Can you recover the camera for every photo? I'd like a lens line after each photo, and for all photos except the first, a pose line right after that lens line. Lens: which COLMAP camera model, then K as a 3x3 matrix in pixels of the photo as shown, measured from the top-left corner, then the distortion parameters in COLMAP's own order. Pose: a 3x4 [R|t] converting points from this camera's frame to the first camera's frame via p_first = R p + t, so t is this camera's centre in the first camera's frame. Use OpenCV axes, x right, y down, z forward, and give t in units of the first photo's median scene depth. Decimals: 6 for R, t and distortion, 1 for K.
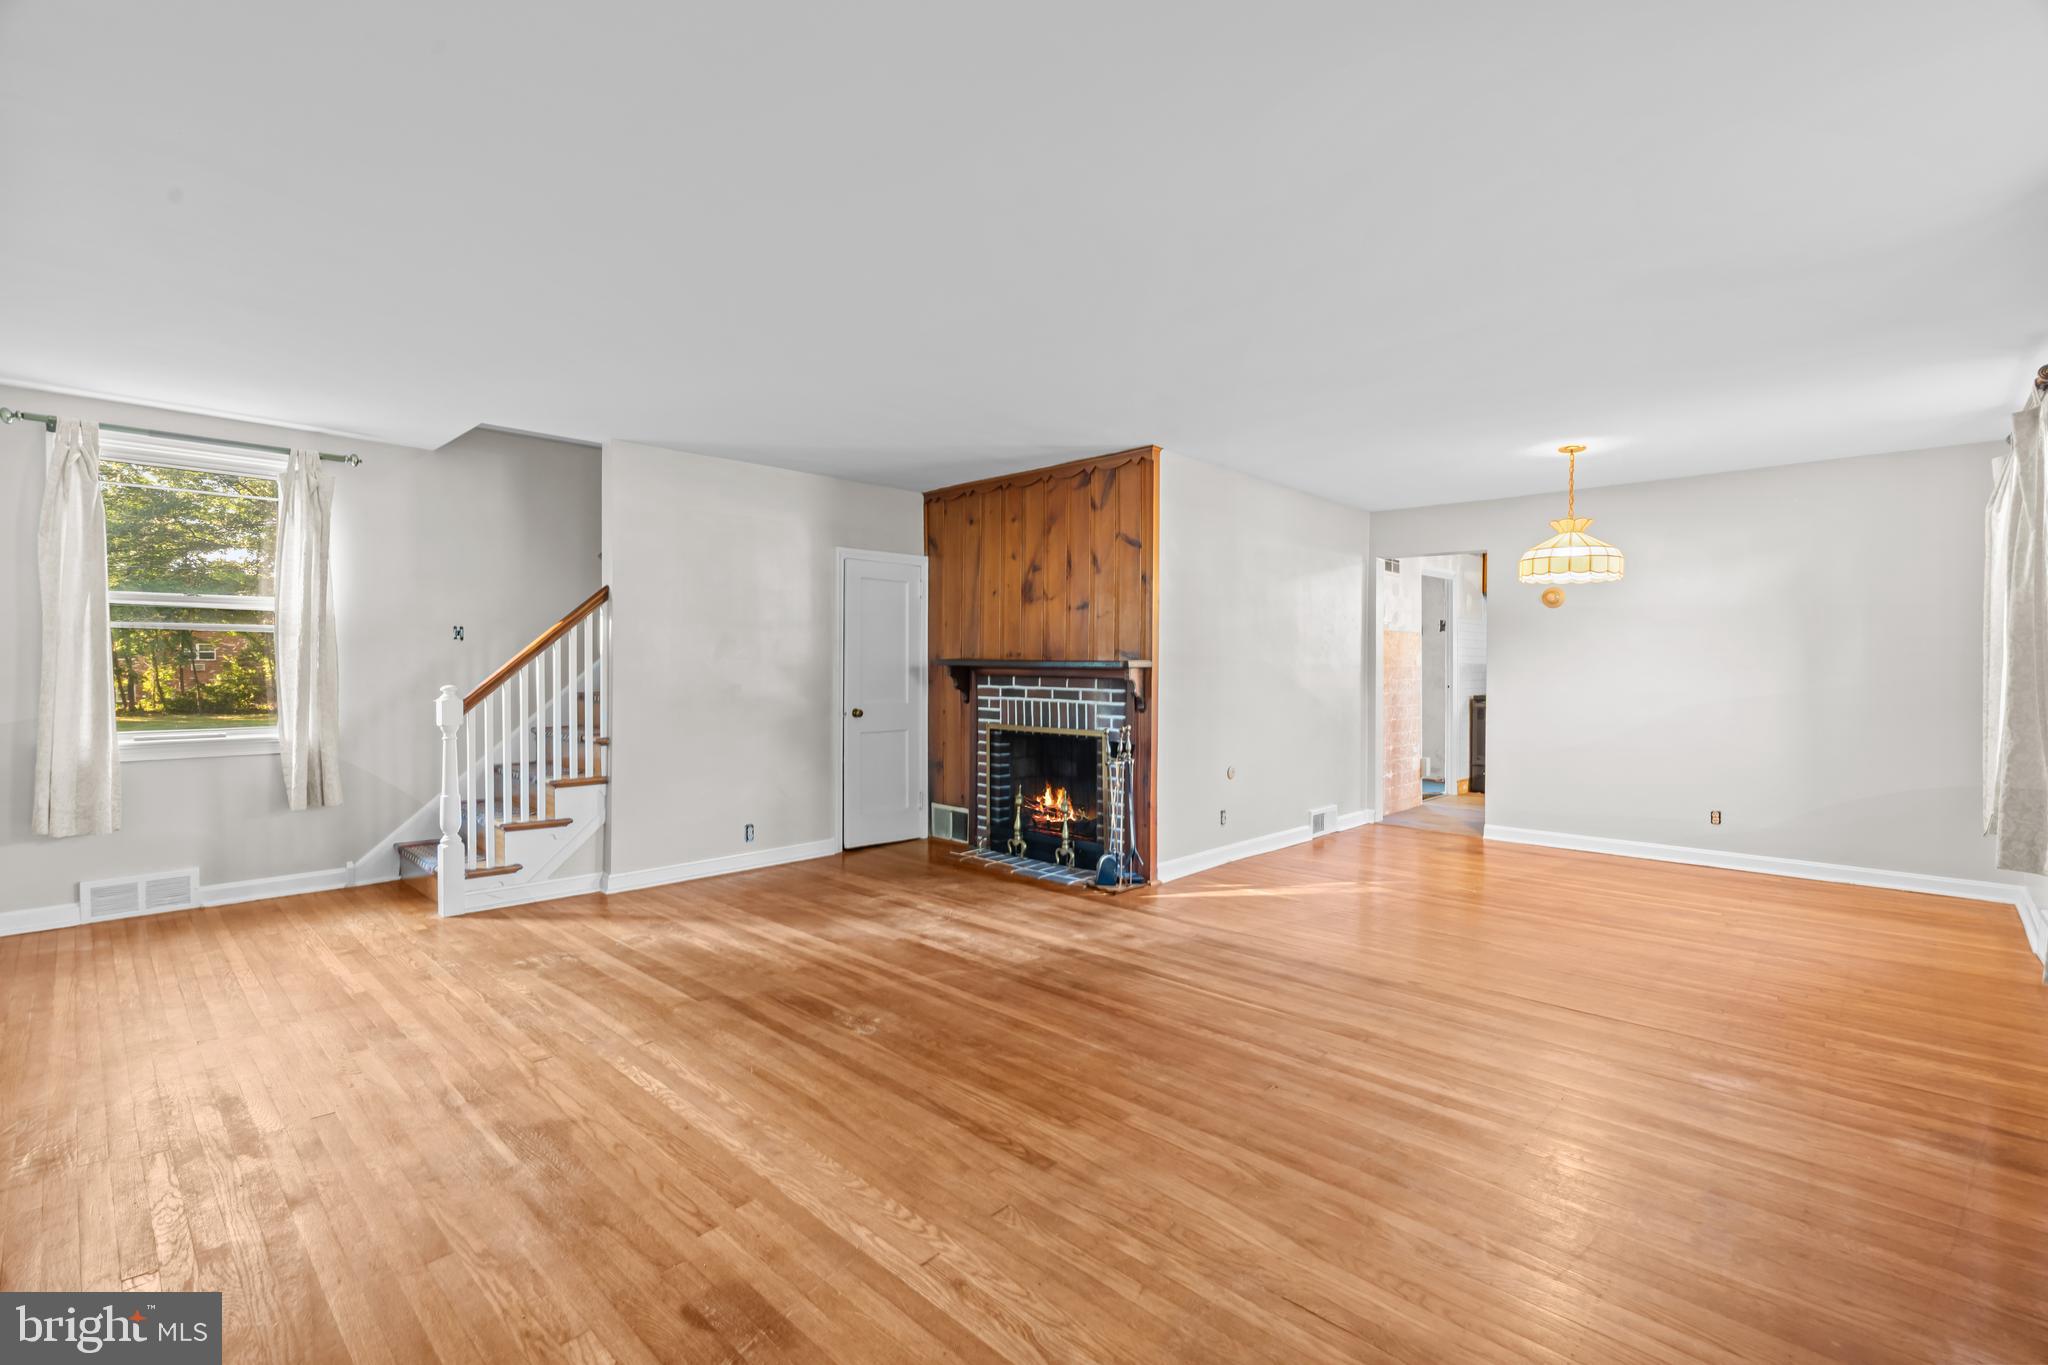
lens RADIAL K [[910.2, 0, 1028.4], [0, 910.2, 672.4], [0, 0, 1]] dist [-0.011264, 0.000128]
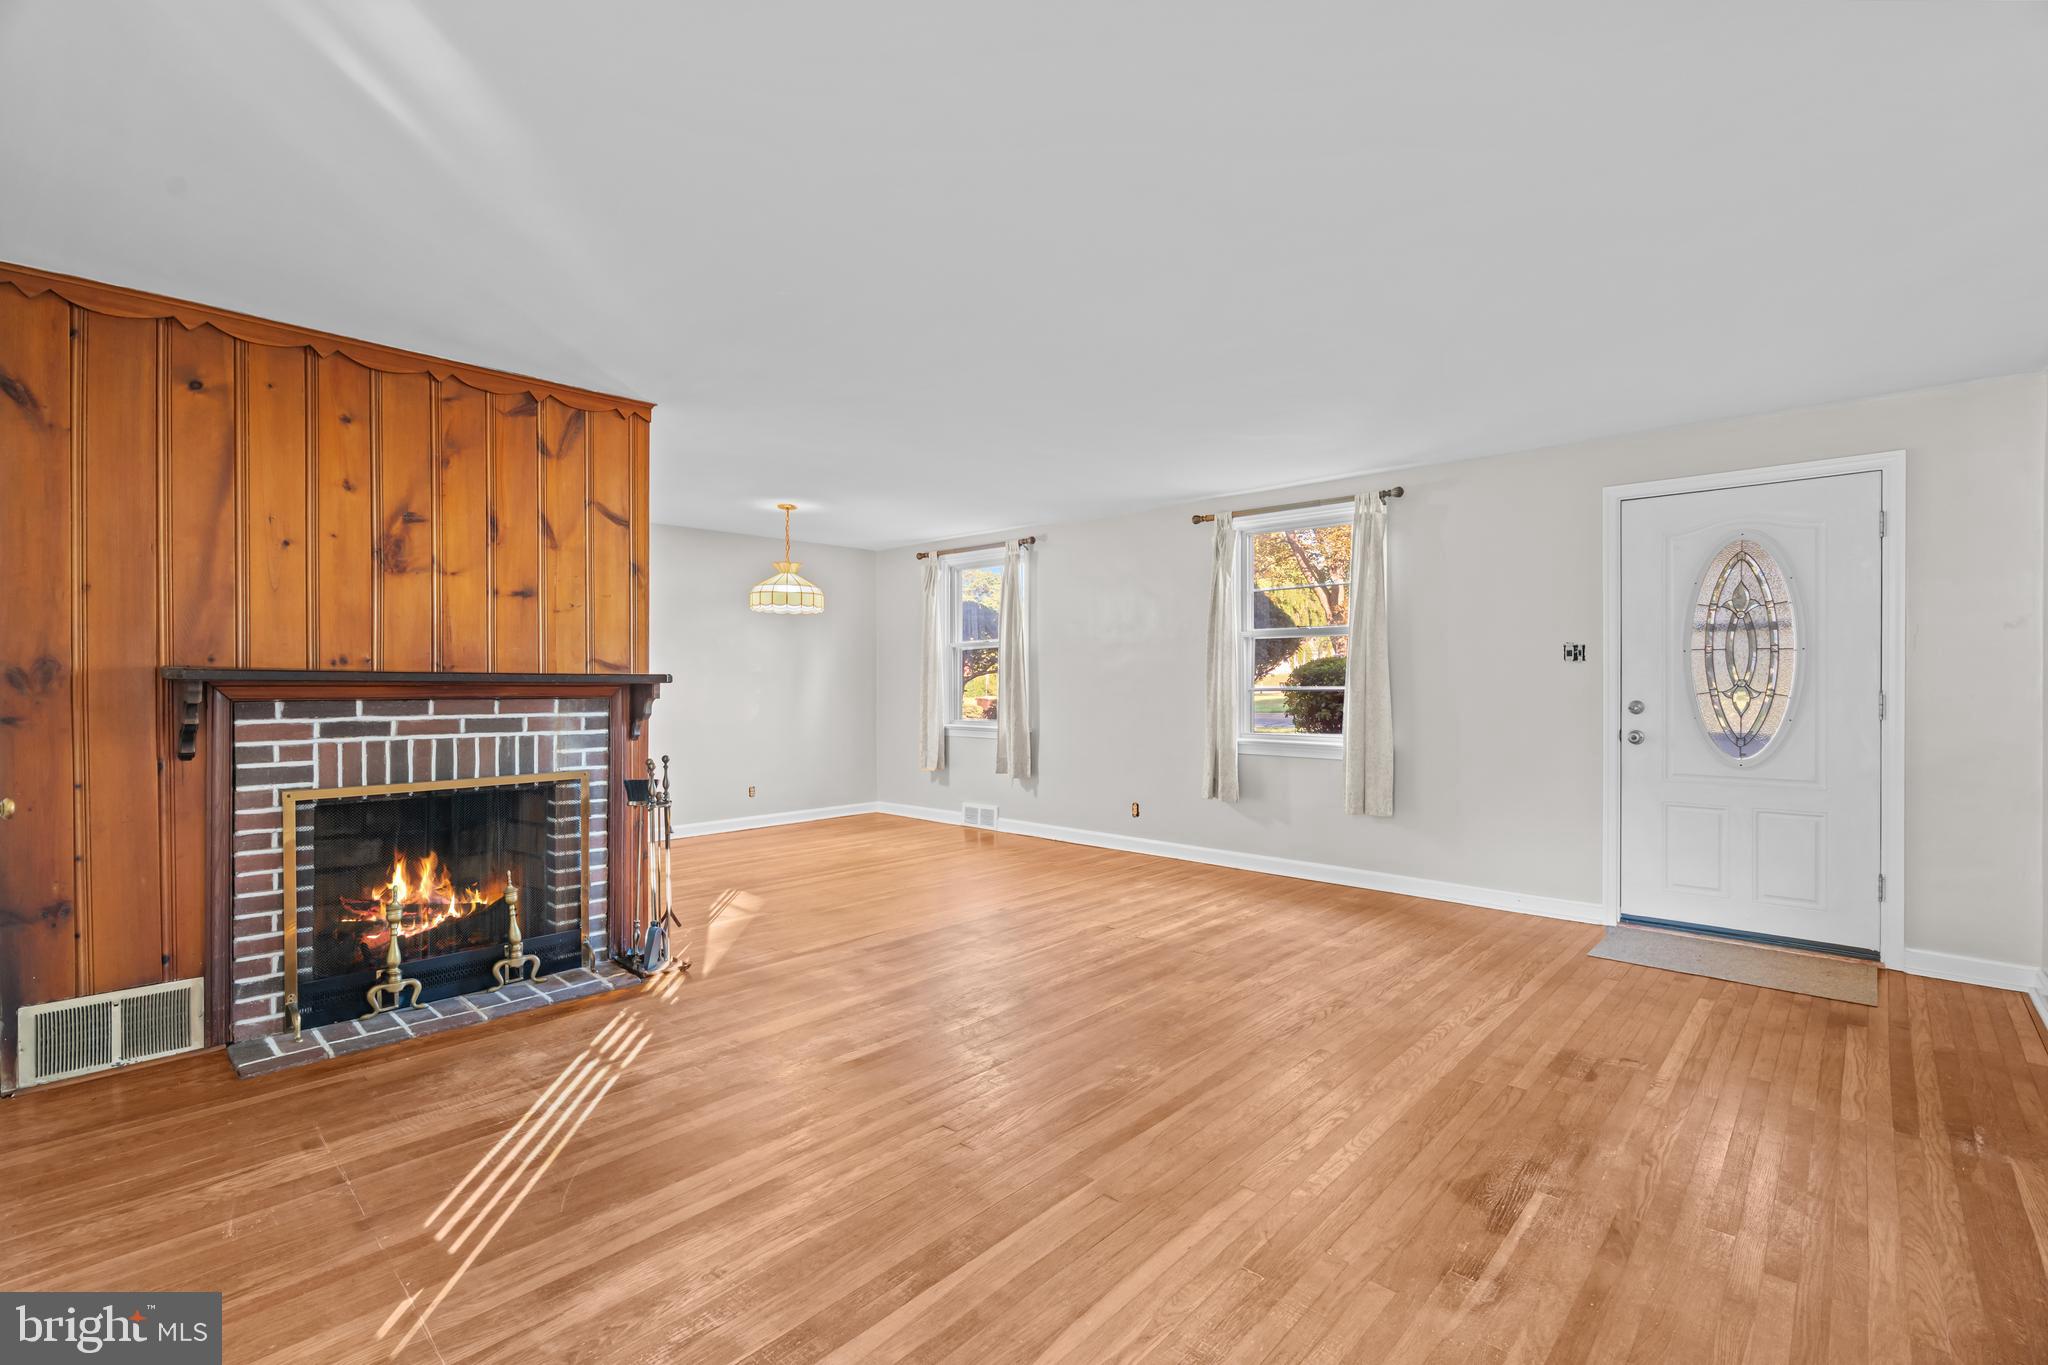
lens RADIAL K [[914.1, 0, 1024.0], [0, 914.1, 682.5], [0, 0, 1]] dist [-0.006672, 0.000215]
pose [[-0.012001, -0.006182, 0.999909, -0.625625], [0.007519, 0.999952, 0.006272, -0.007356], [-0.999900, 0.007593, -0.011954, 0.636319]]
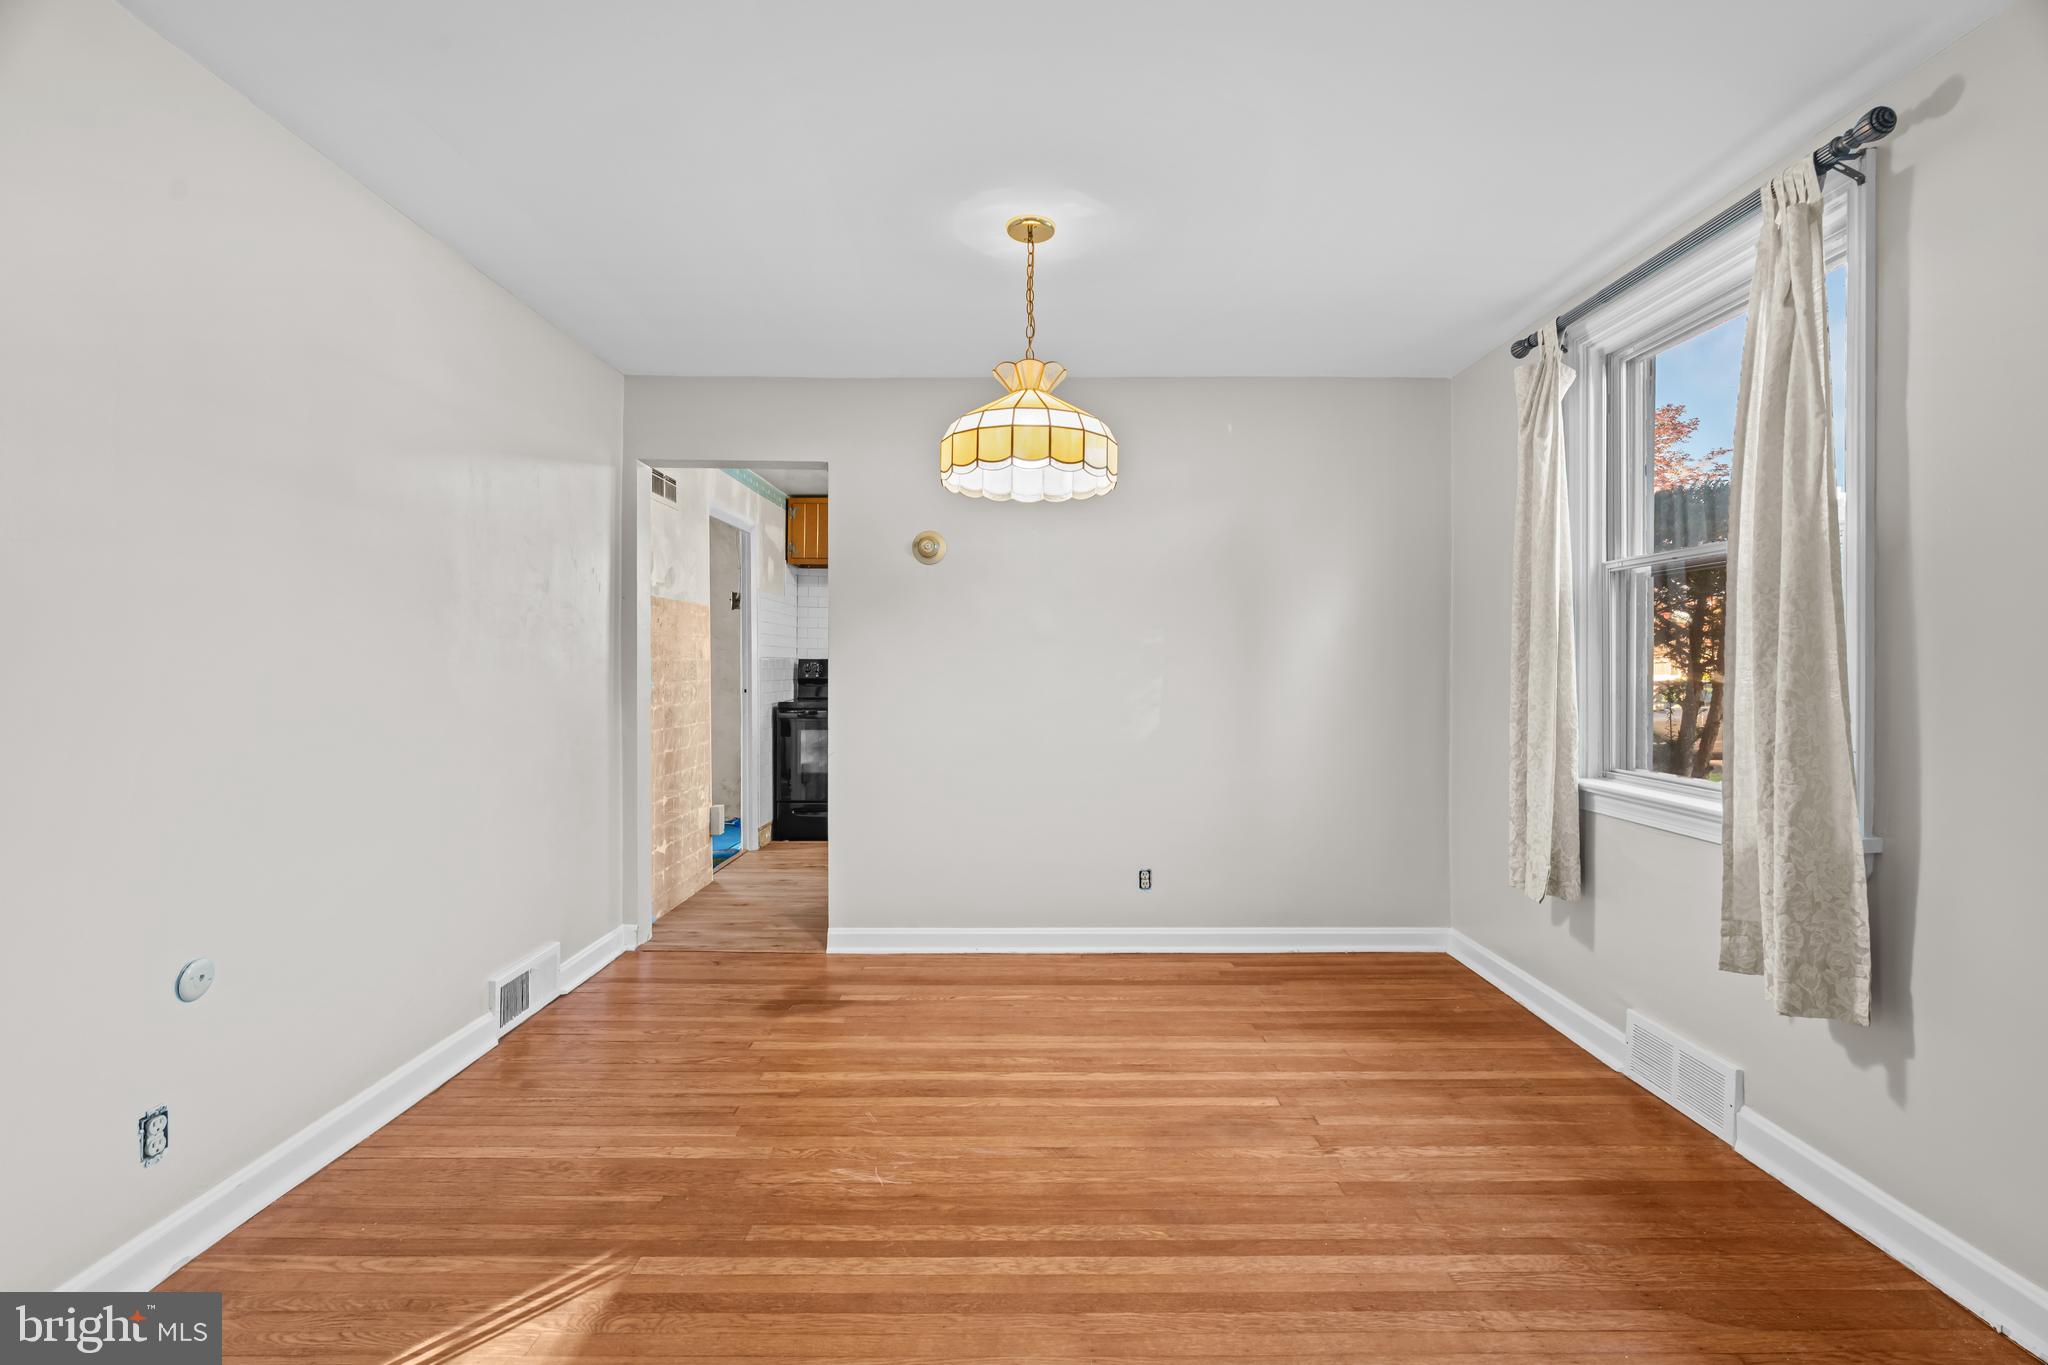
lens RADIAL K [[925.5, 0, 1026.7], [0, 925.5, 665.8], [0, 0, 1]] dist [0.002373, 0.000663]
pose [[0.719329, -0.003909, 0.694658, 0.217789], [0.006923, 0.999975, -0.001542, -0.000895], [-0.694635, 0.005918, 0.719338, 0.579520]]
